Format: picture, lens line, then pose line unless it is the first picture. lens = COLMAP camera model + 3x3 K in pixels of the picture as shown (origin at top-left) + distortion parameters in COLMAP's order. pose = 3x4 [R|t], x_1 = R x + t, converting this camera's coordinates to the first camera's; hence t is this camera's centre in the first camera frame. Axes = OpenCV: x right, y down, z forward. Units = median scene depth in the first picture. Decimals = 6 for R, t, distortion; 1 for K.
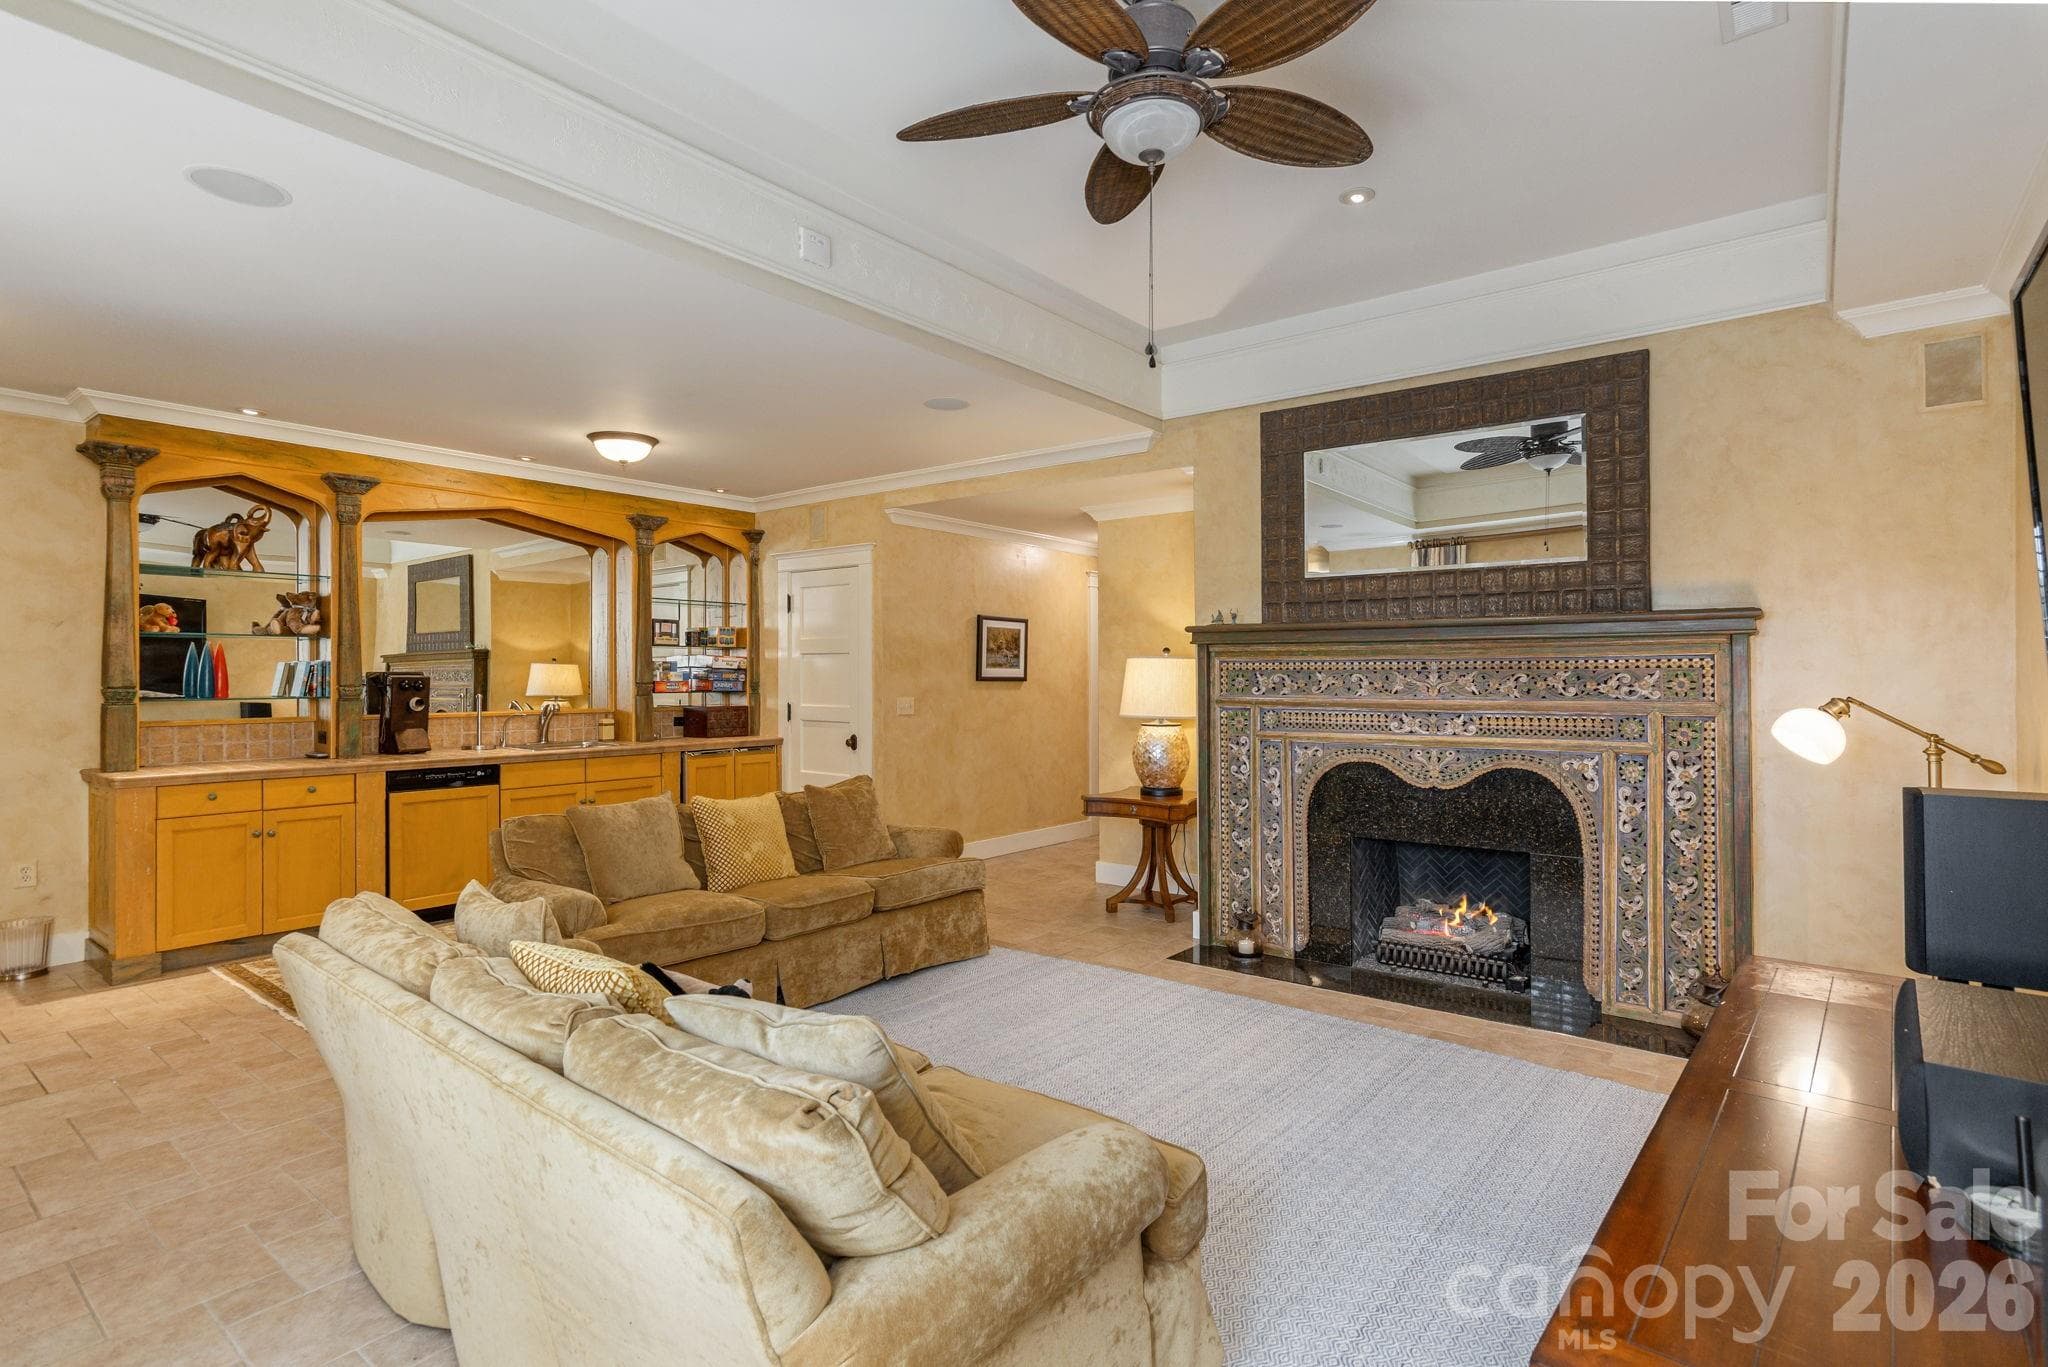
lens RADIAL K [[997.5, 0, 1026.1], [0, 997.5, 671.2], [0, 0, 1]] dist [0.000474, 0.000655]
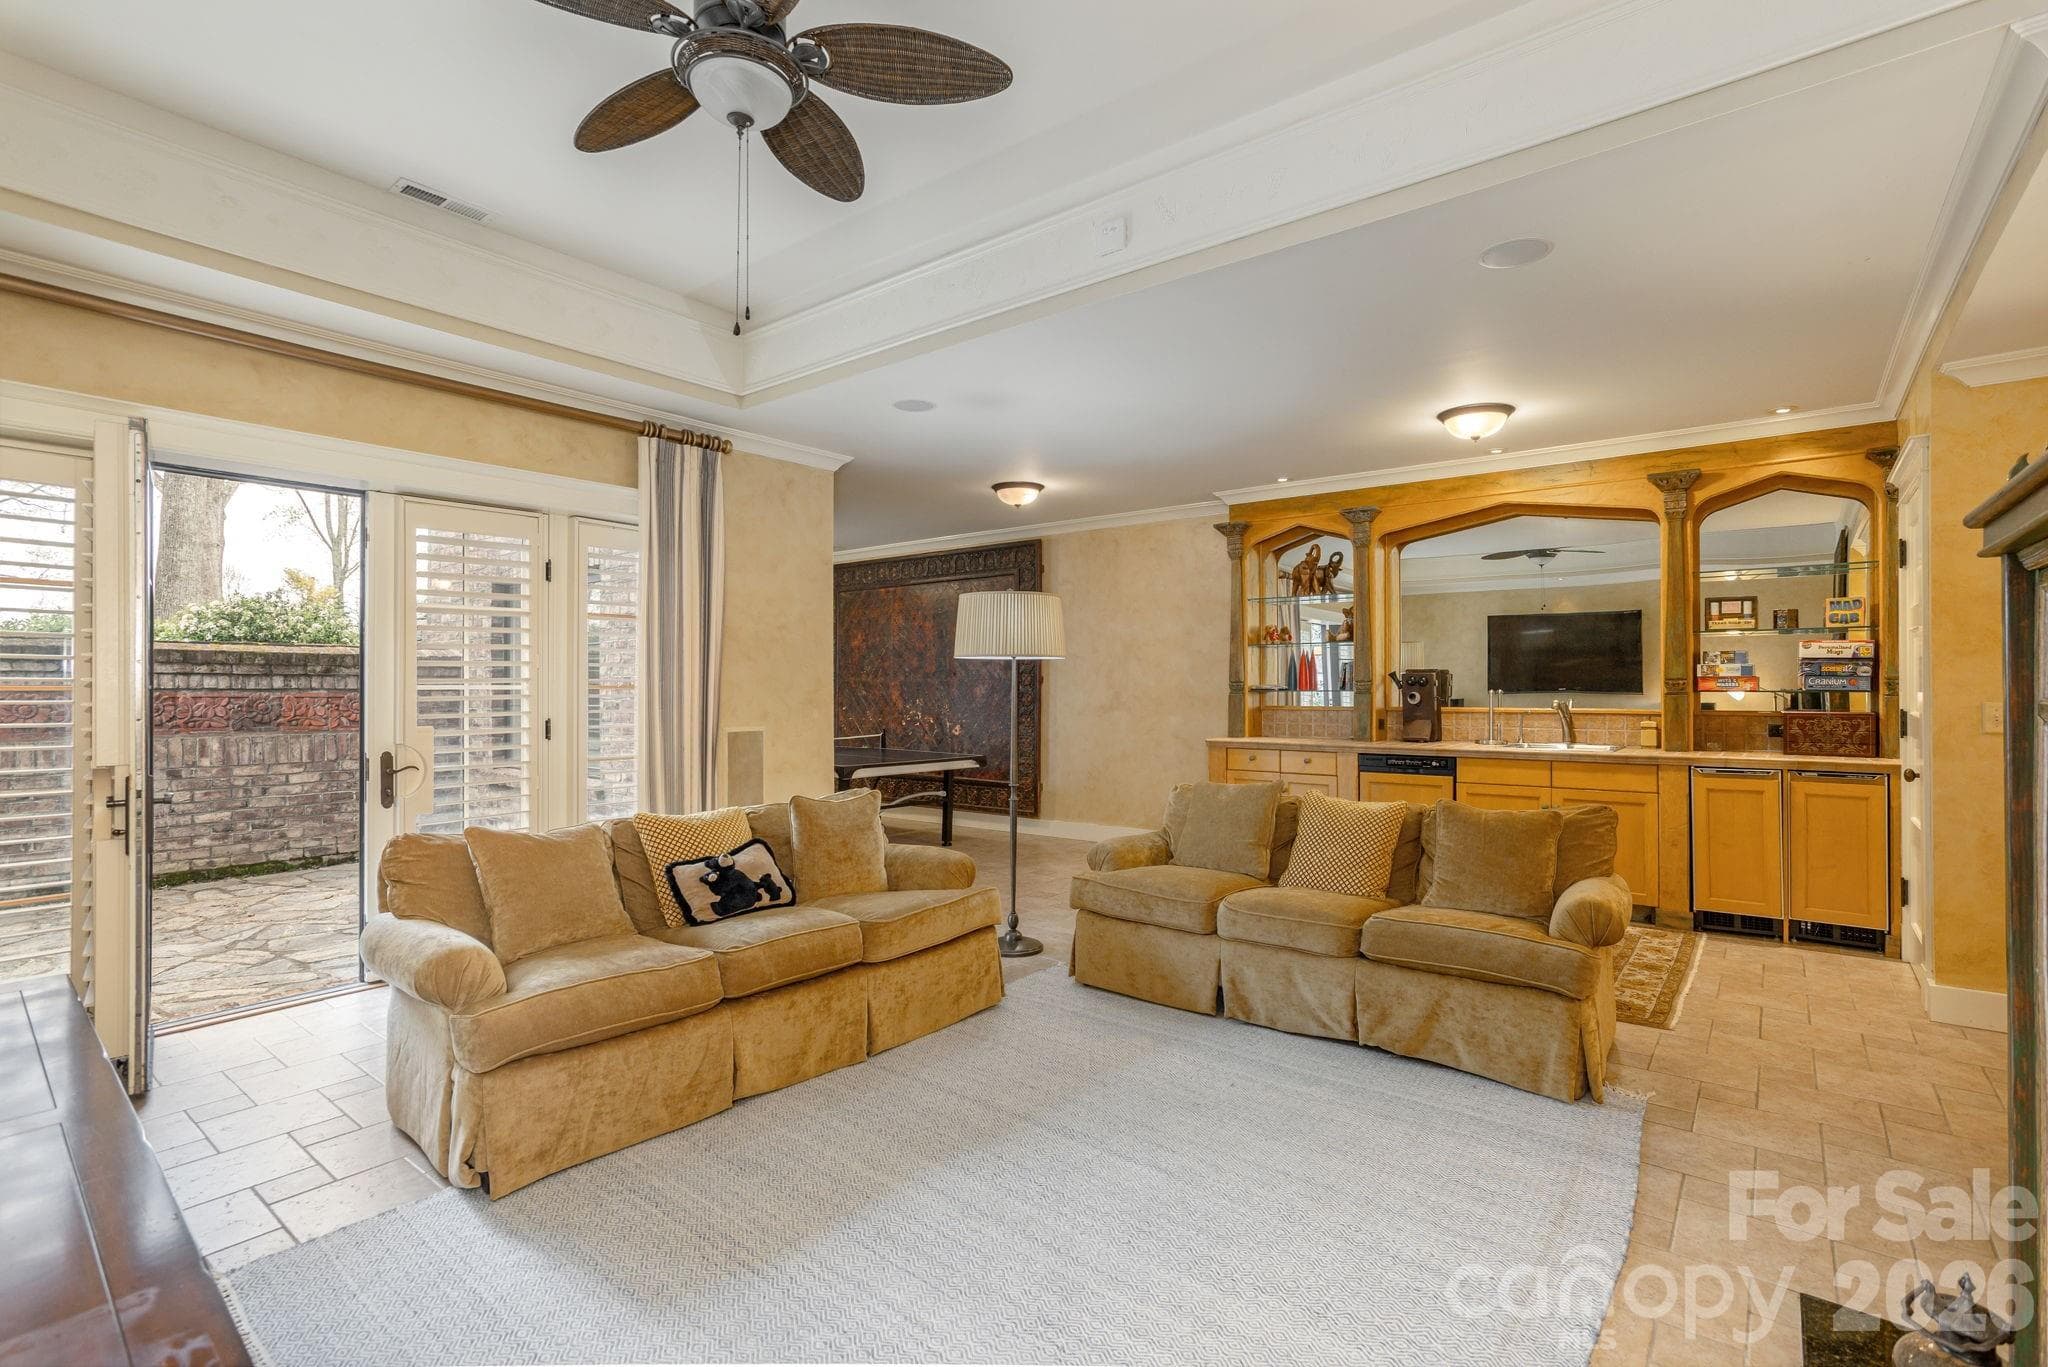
lens RADIAL K [[973.5, 0, 1024.0], [0, 973.5, 683.5], [0, 0, 1]] dist [0.018728, 0.000107]
pose [[0.018584, 0.001111, -0.999827, 0.499814], [0.008806, 0.999960, 0.001275, 0.012058], [0.999789, -0.008828, 0.018574, 0.564801]]
